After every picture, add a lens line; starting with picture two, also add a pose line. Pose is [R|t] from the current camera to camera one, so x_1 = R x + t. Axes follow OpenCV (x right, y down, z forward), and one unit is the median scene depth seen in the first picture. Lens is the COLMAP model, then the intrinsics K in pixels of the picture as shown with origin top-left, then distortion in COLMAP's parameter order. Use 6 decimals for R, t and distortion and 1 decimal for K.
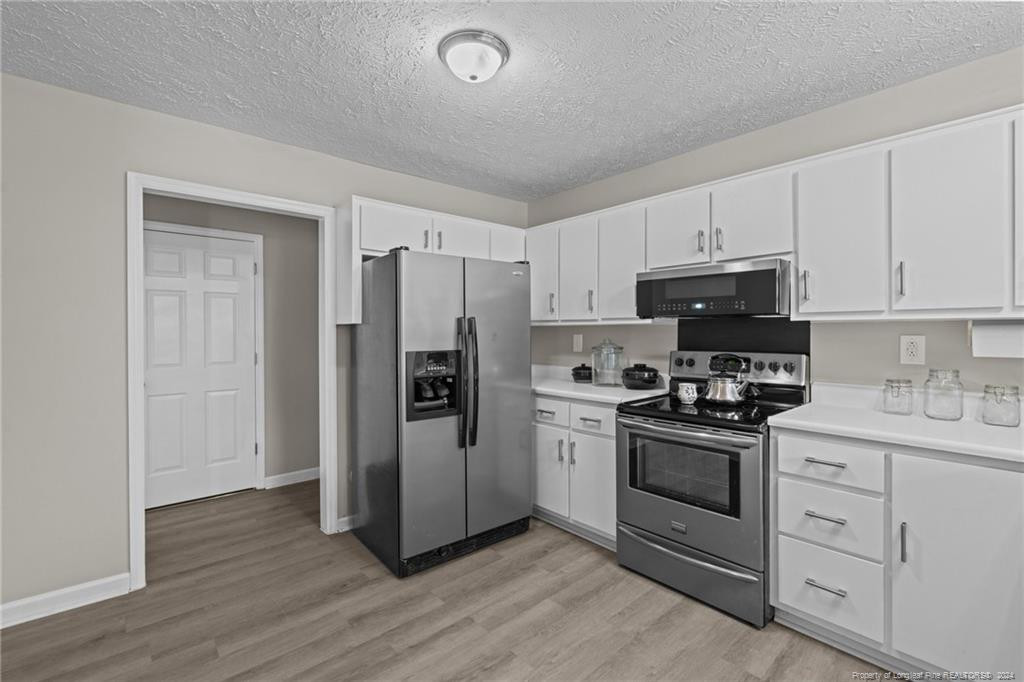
lens RADIAL K [[454.6, 0, 519.9], [0, 454.6, 336.8], [0, 0, 1]] dist [-0.002763, -0.000580]
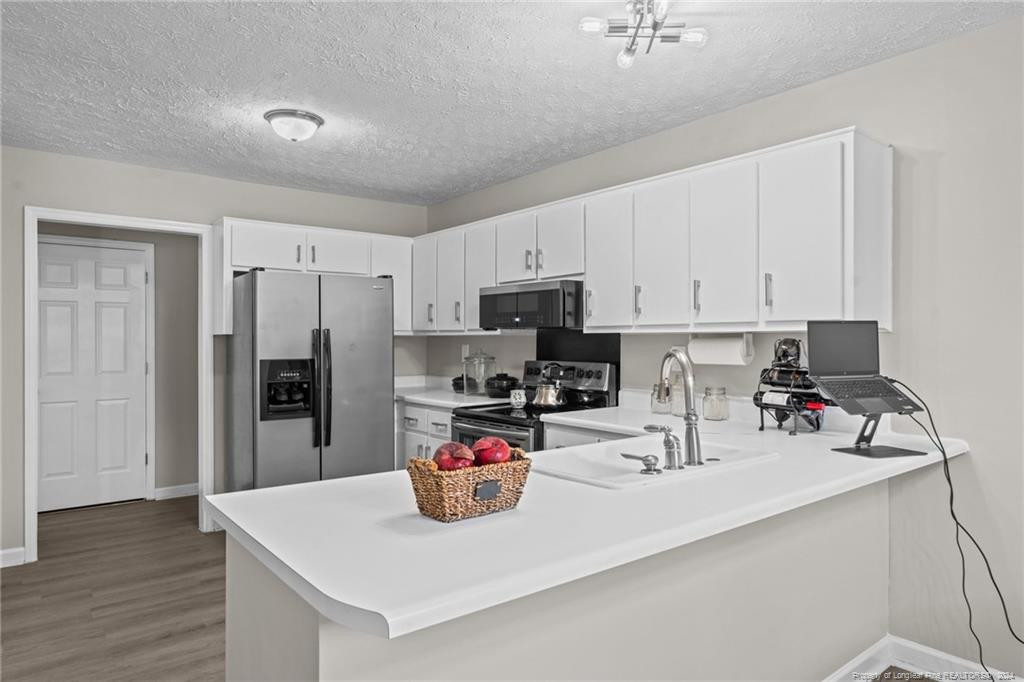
lens RADIAL K [[620.7, 0, 507.9], [0, 620.7, 343.6], [0, 0, 1]] dist [-0.001900, 0.000835]
pose [[0.999077, 0.001971, -0.042920, 0.380530], [-0.002201, 0.999983, -0.005312, -0.000428], [0.042908, 0.005401, 0.999064, -0.460588]]
